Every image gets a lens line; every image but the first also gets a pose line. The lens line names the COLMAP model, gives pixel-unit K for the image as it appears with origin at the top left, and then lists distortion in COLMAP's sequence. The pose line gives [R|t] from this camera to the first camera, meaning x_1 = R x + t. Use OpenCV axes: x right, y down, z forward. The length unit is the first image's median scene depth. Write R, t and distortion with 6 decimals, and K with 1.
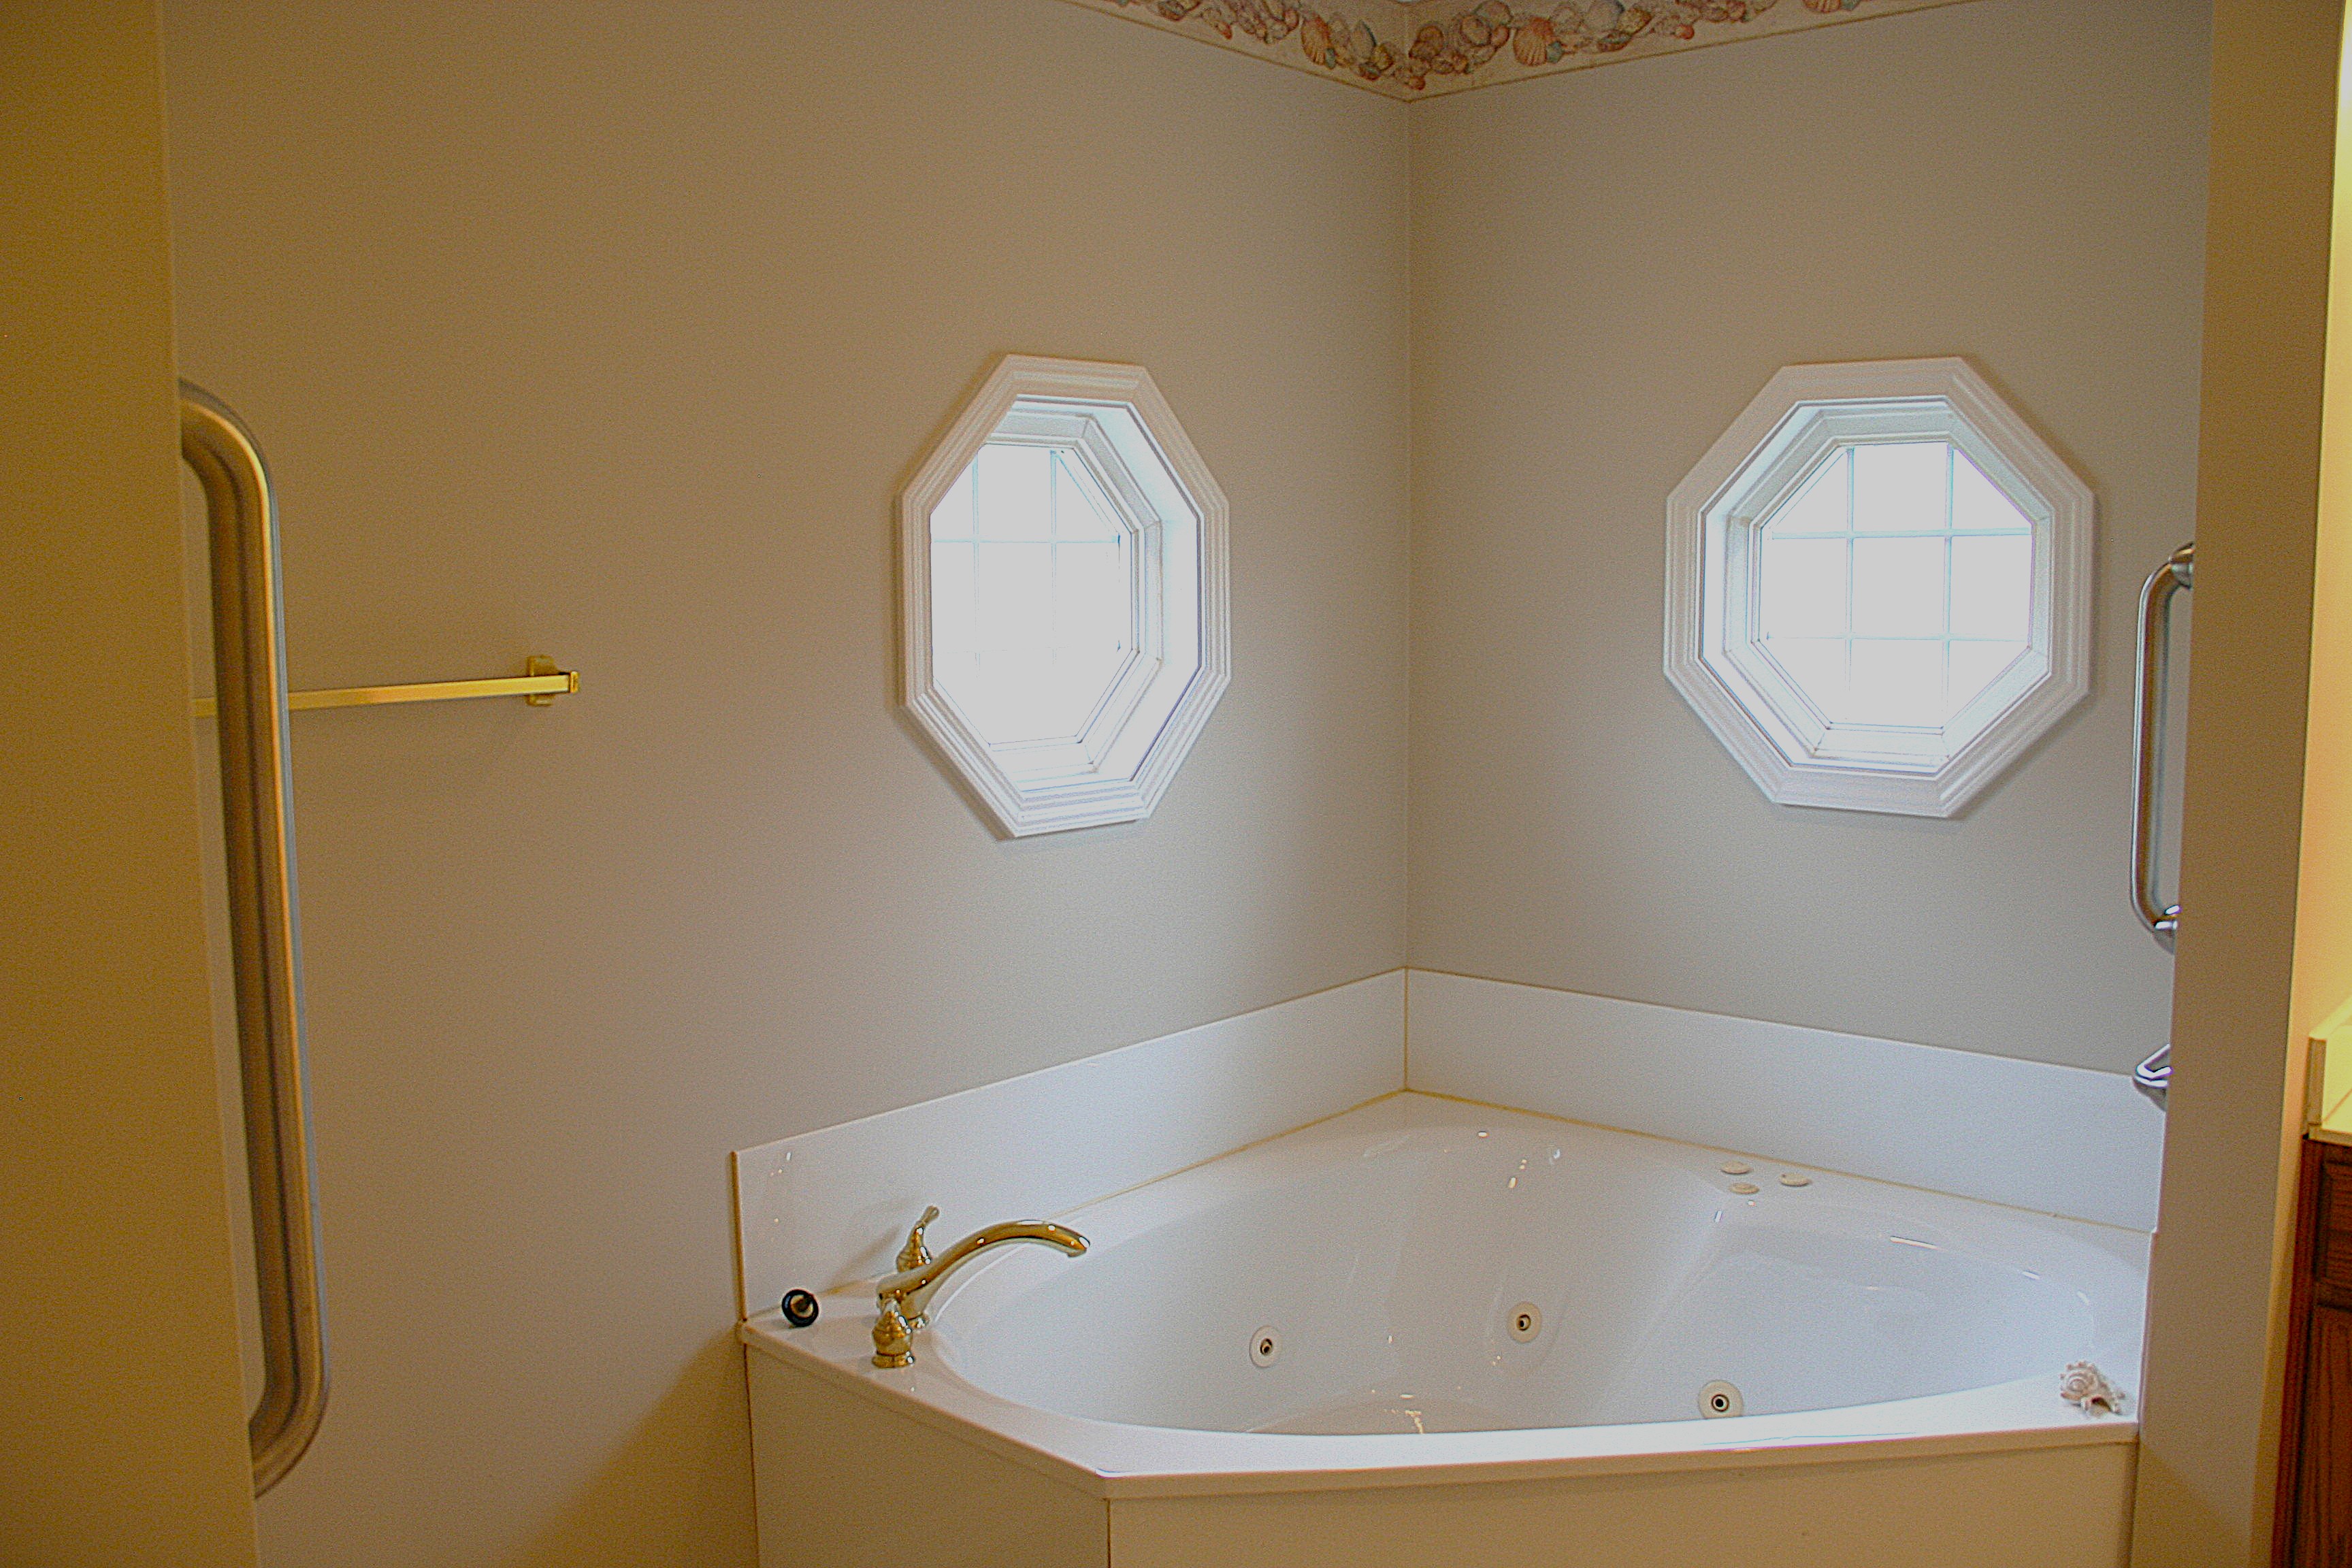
lens RADIAL K [[2005.9, 0, 1161.0], [0, 2005.9, 801.2], [0, 0, 1]] dist [-0.175058, 0.155305]
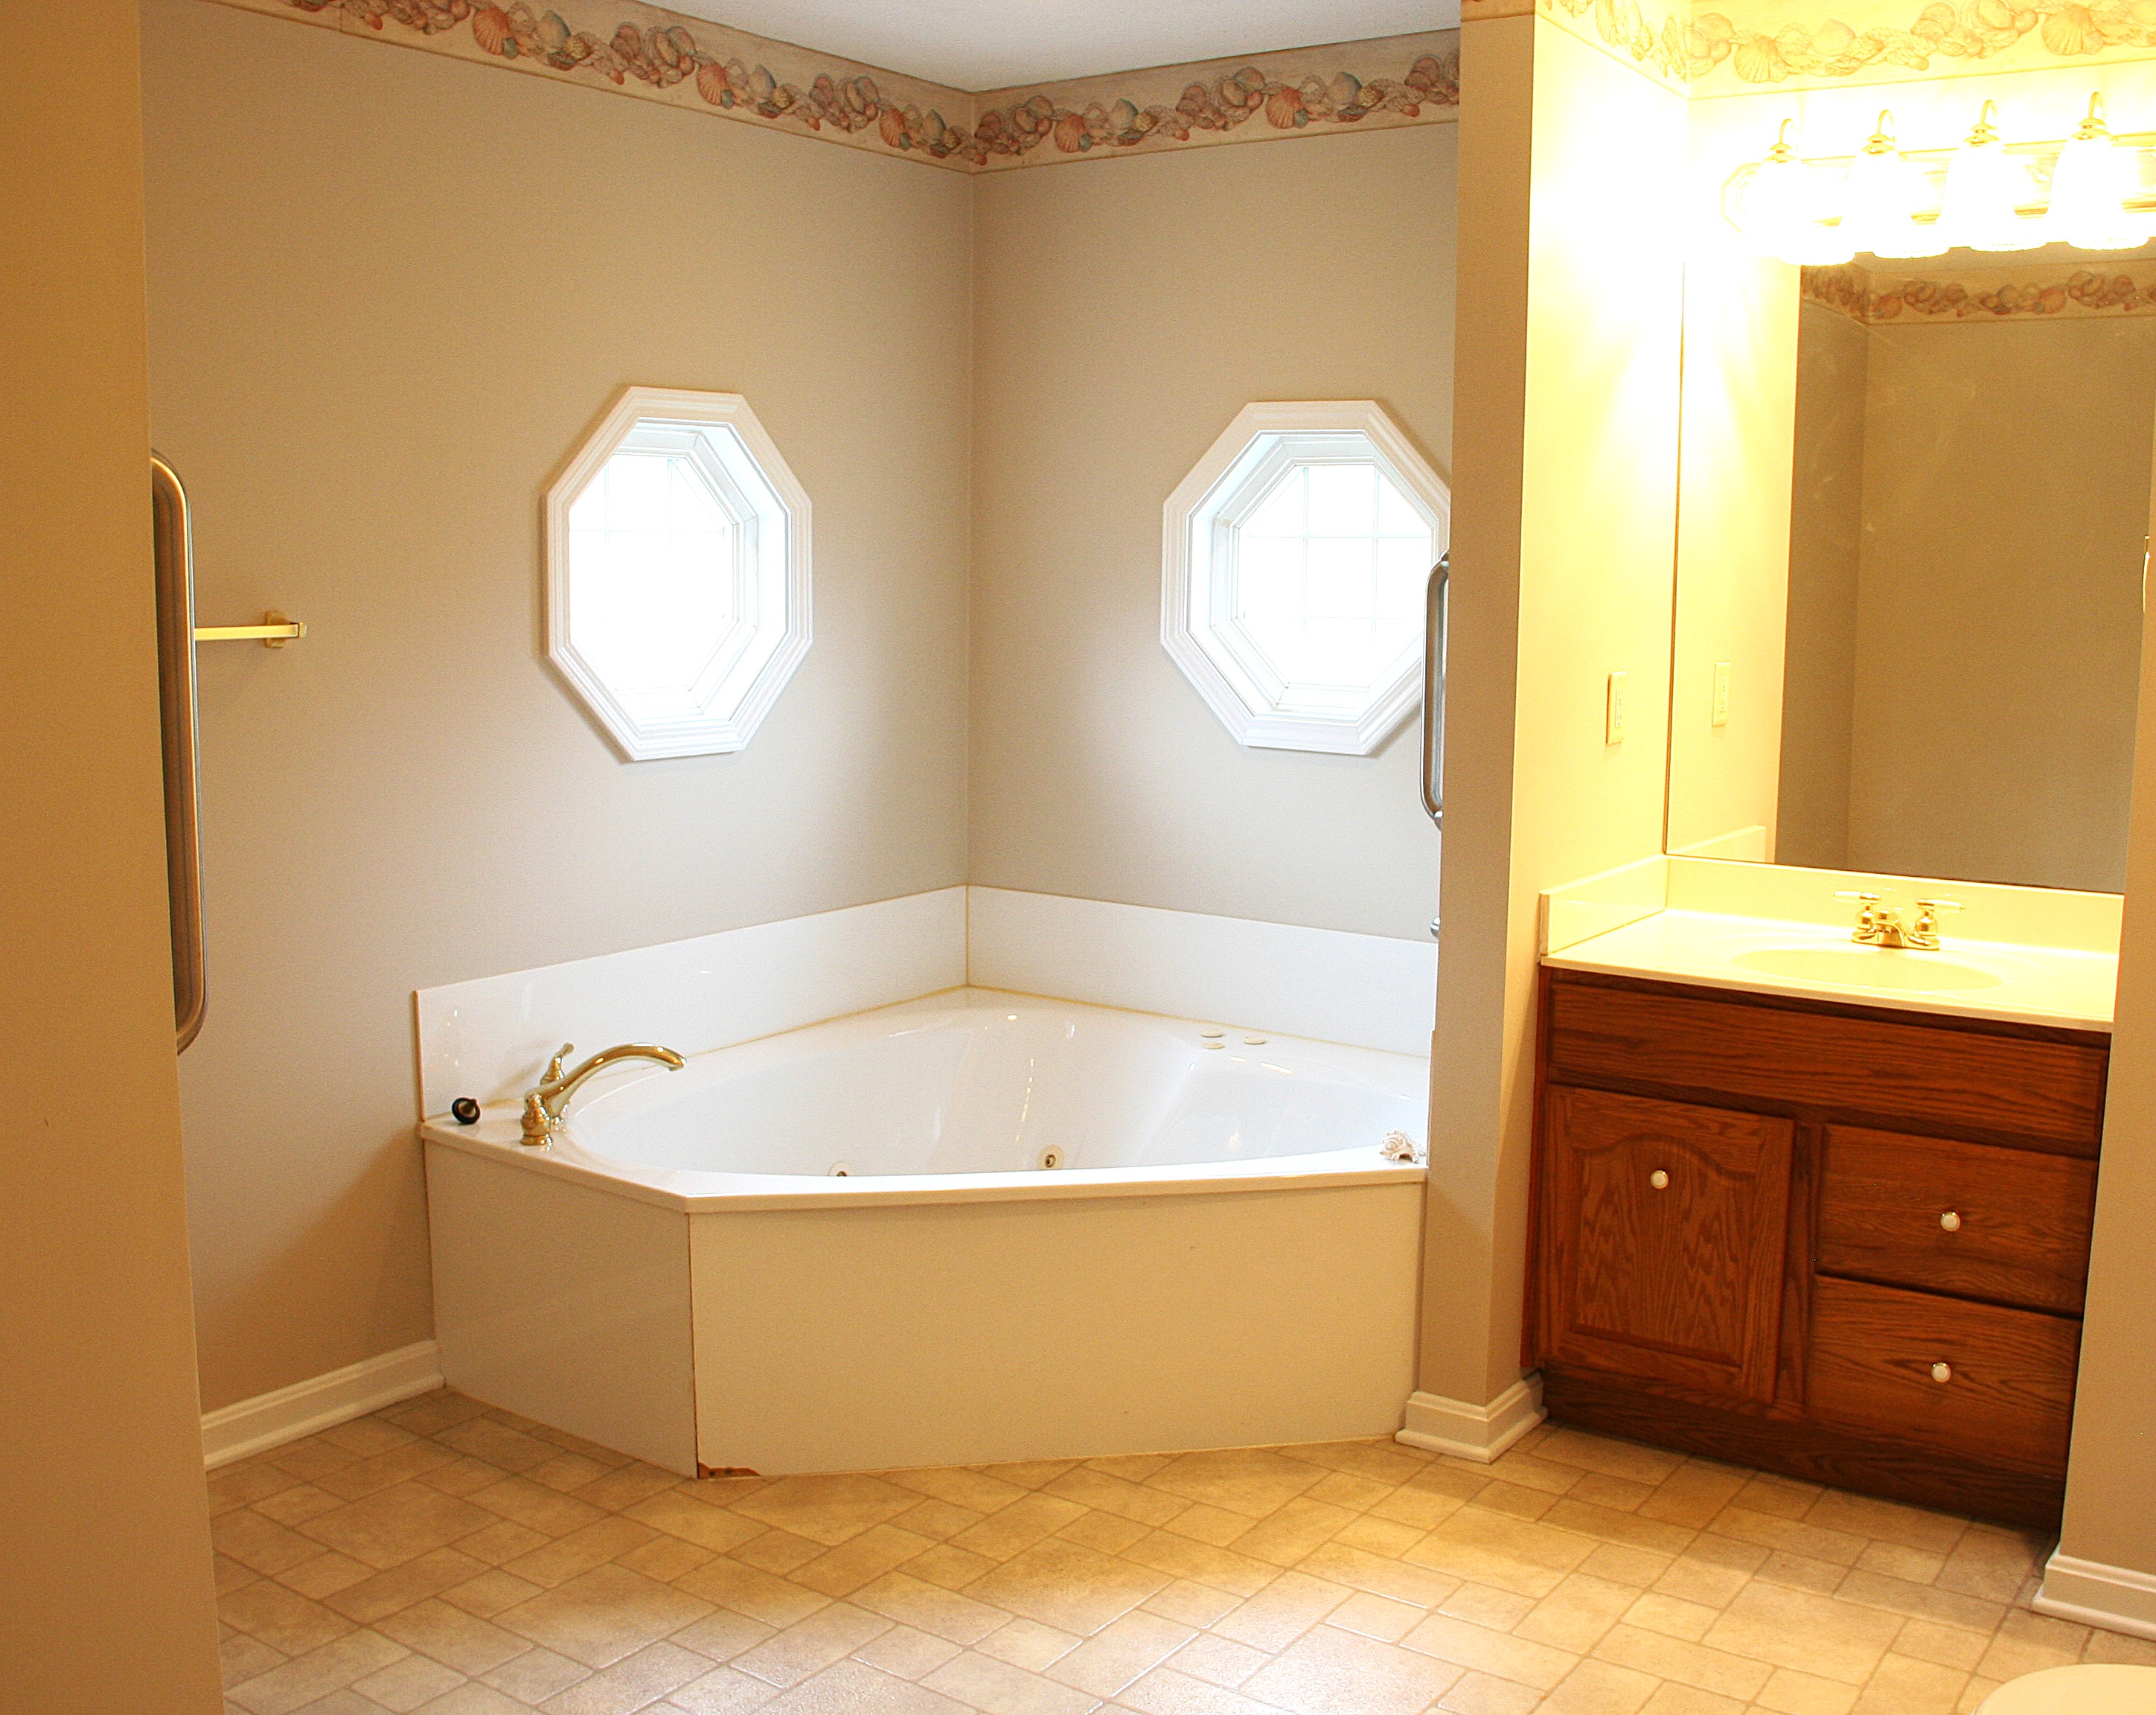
lens RADIAL K [[2066.0, 0, 1091.1], [0, 2066.0, 856.5], [0, 0, 1]] dist [-0.176857, 0.174777]
pose [[0.992207, 0.004425, 0.124518, 0.052718], [-0.008070, 0.999553, 0.028781, 0.037817], [-0.124335, -0.029562, 0.991800, -0.332819]]
